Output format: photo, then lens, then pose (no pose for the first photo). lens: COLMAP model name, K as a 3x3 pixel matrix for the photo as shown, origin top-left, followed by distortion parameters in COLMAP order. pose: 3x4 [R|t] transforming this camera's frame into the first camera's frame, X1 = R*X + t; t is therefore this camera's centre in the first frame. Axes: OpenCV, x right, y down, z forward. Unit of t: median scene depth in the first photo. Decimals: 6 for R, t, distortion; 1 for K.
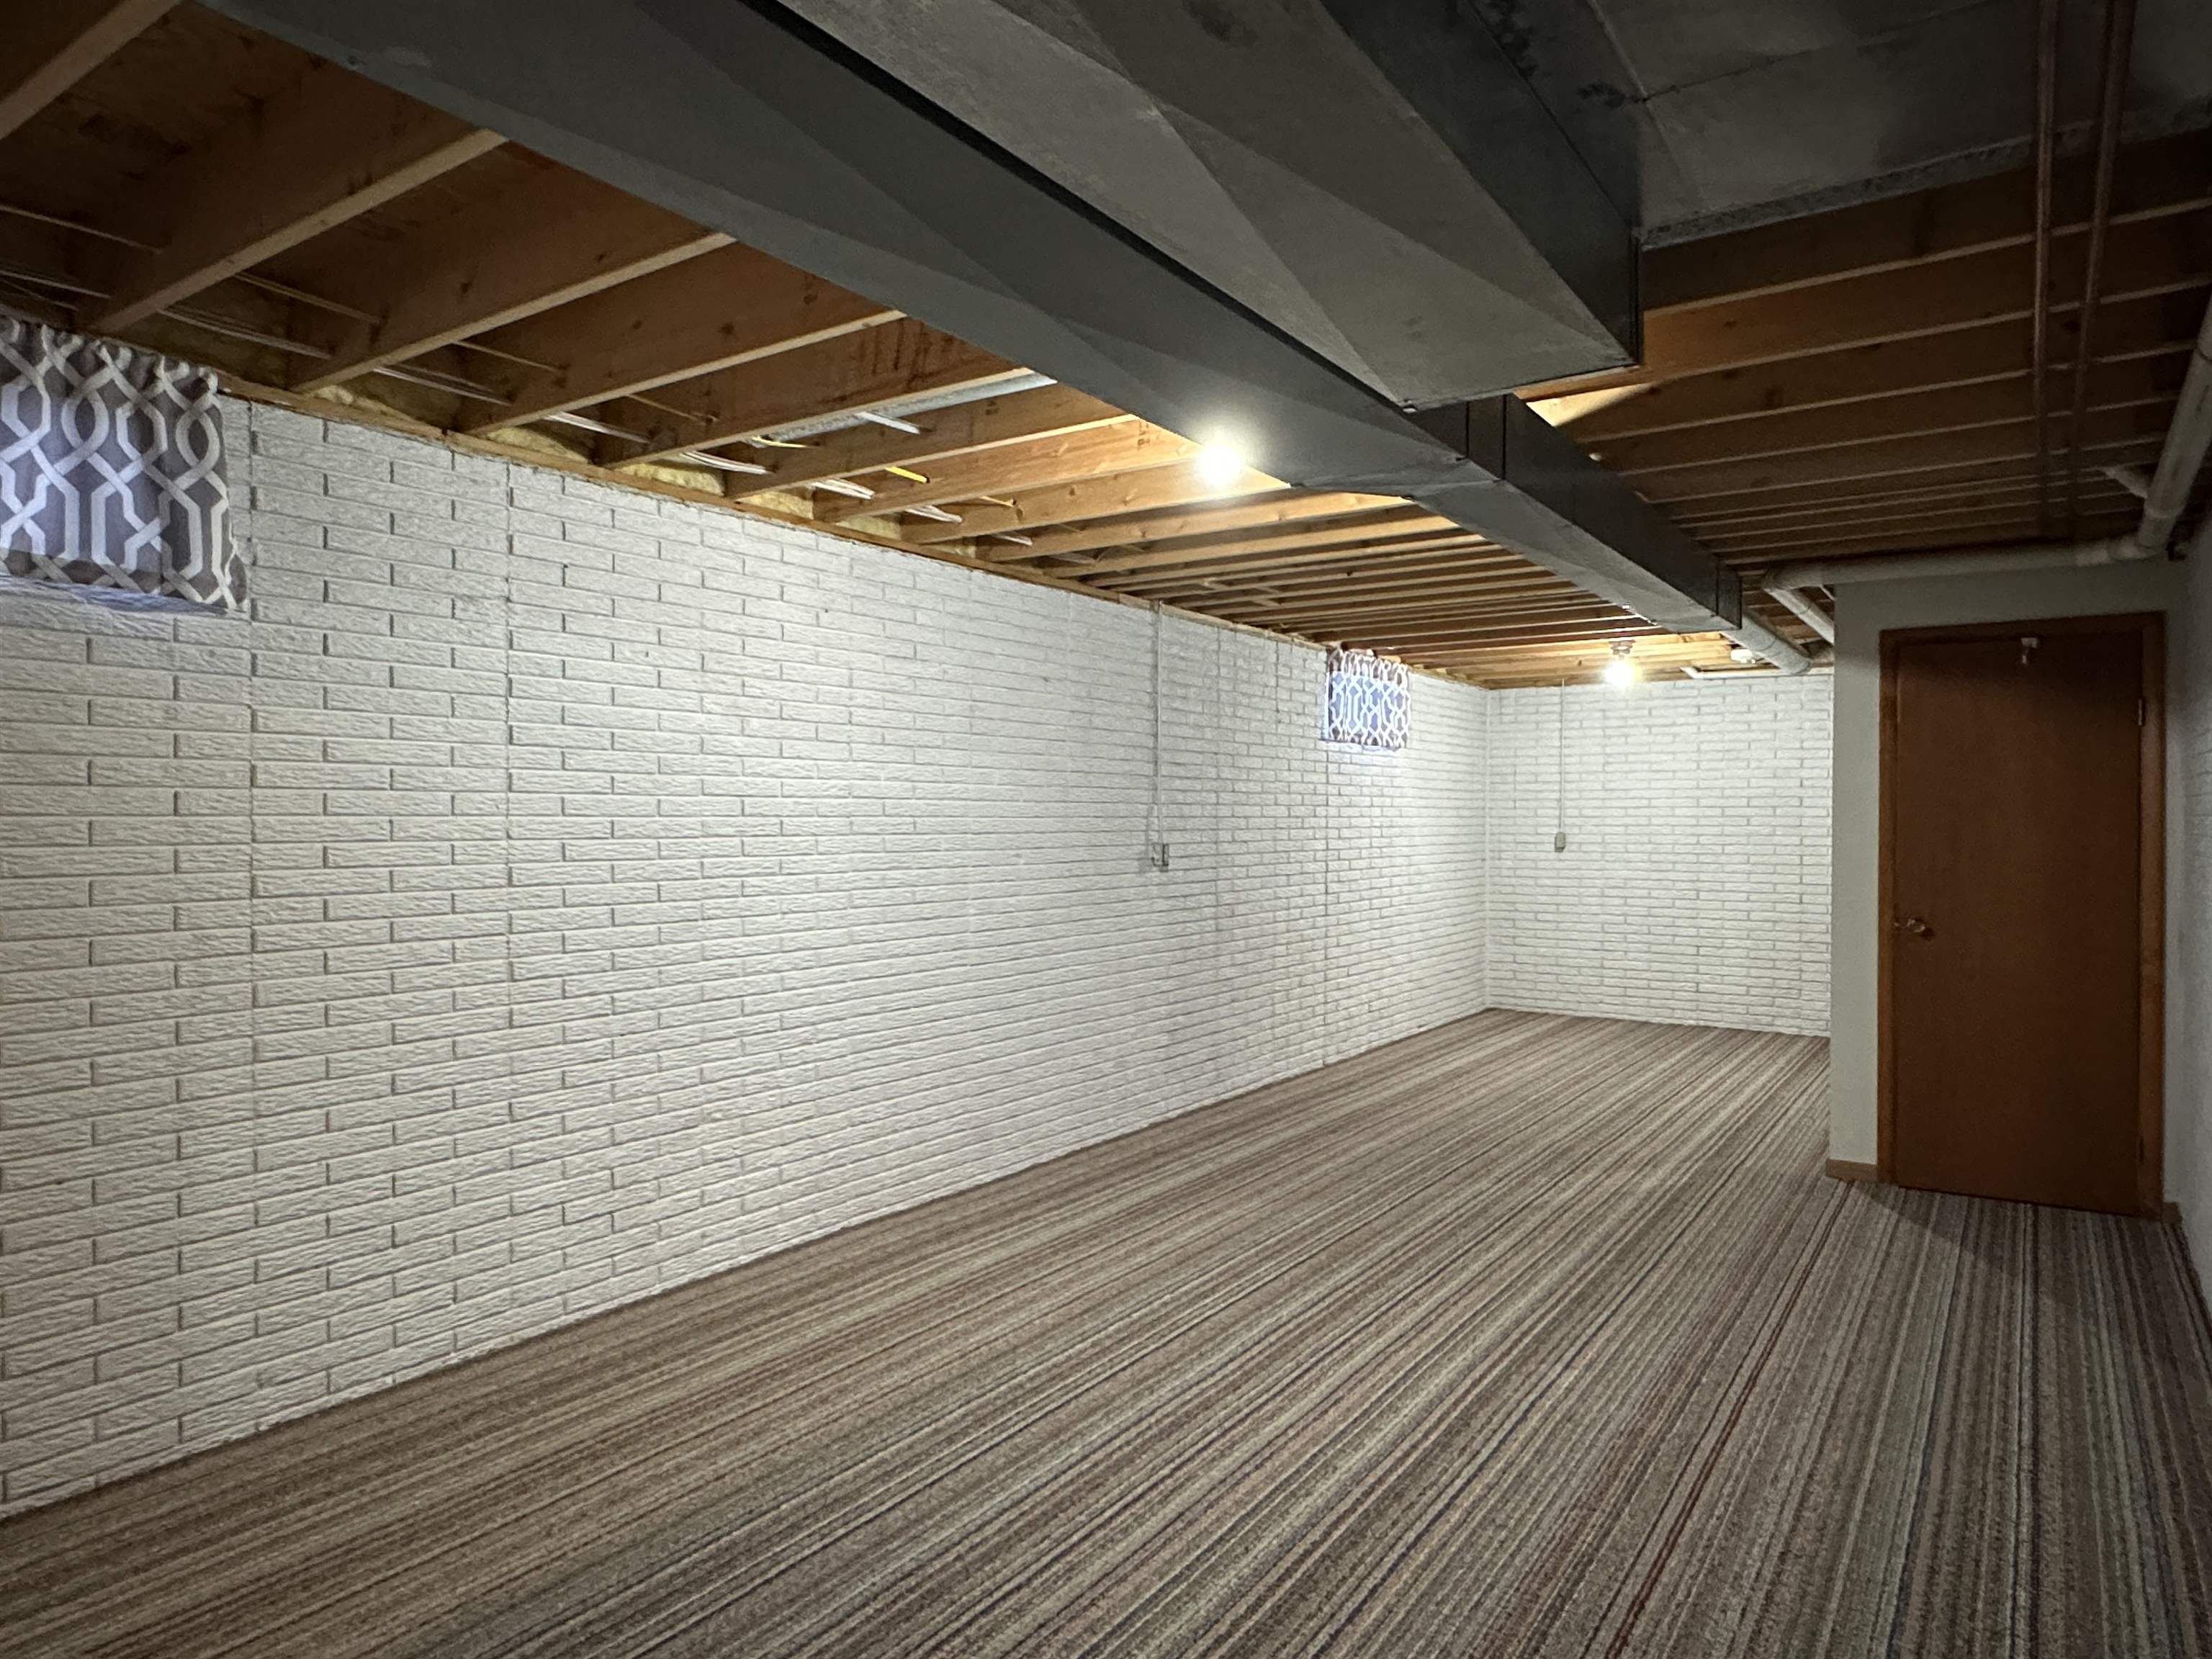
lens RADIAL K [[1357.4, 0, 1106.8], [0, 1357.4, 824.8], [0, 0, 1]] dist [0.003373, -0.001588]
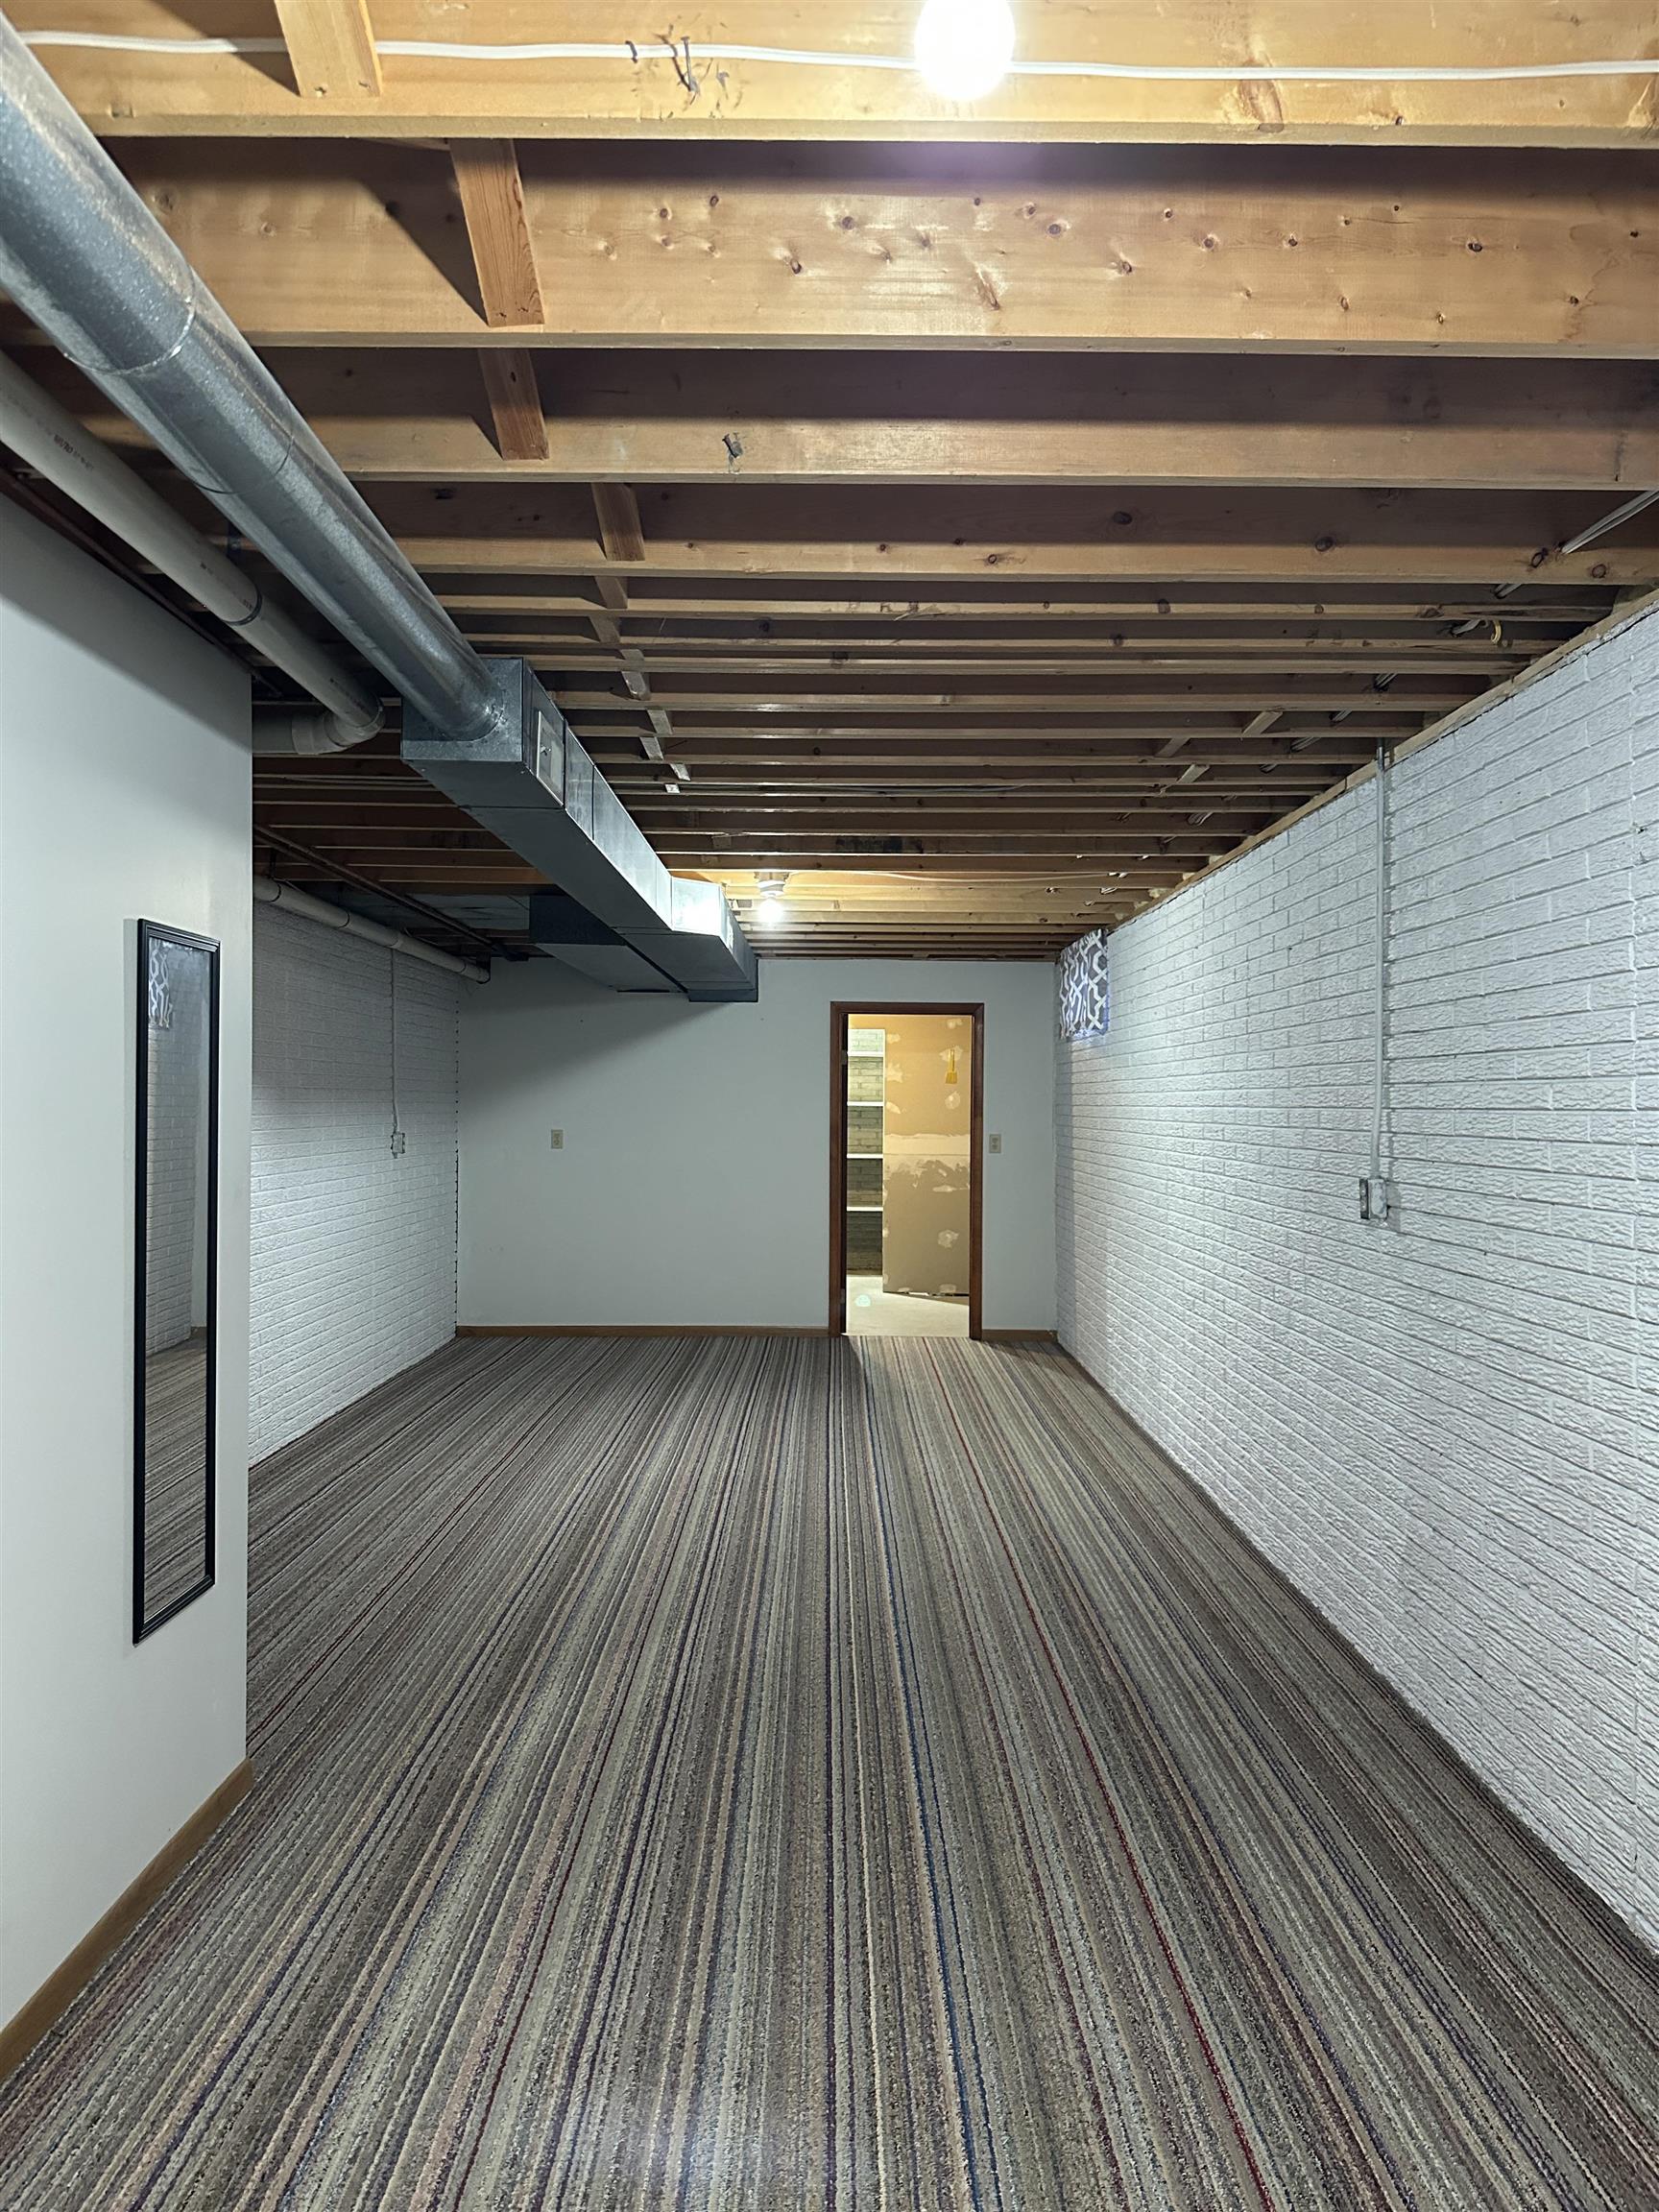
lens RADIAL K [[1562.8, 0, 830.4], [0, 1562.8, 1105.0], [0, 0, 1]] dist [0.056145, -0.058951]
pose [[-0.823842, -0.006002, -0.566788, 0.805444], [-0.011047, 0.999924, 0.005468, -0.024733], [0.566712, 0.010766, -0.823846, 1.902771]]
